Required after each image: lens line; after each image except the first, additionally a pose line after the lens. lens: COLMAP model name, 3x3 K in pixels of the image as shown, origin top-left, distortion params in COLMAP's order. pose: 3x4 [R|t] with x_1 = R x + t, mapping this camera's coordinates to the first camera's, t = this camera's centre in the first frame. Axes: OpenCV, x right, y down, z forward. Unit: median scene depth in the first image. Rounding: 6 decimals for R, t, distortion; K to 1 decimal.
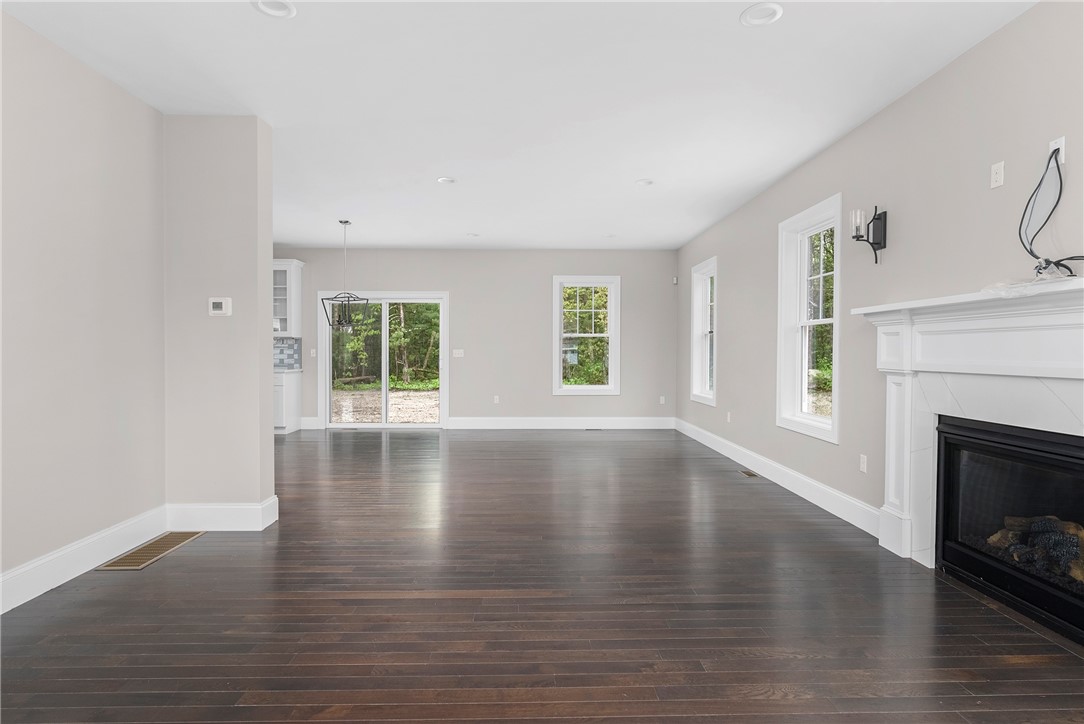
lens RADIAL K [[580.1, 0, 531.9], [0, 580.1, 359.5], [0, 0, 1]] dist [0.003798, -0.000085]
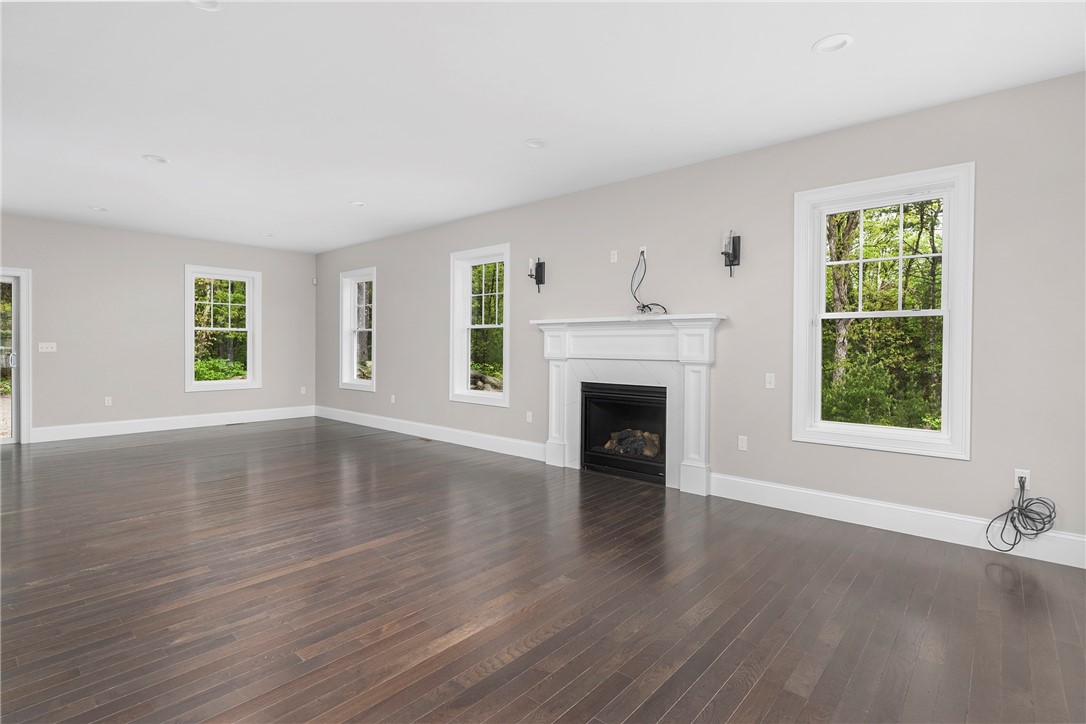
lens RADIAL K [[543.1, 0, 538.3], [0, 543.1, 350.5], [0, 0, 1]] dist [0.000923, 0.001200]
pose [[0.676297, -0.004529, 0.736615, -0.579483], [0.007049, 0.999975, -0.000324, -0.003028], [-0.736596, 0.005411, 0.676312, -0.032669]]
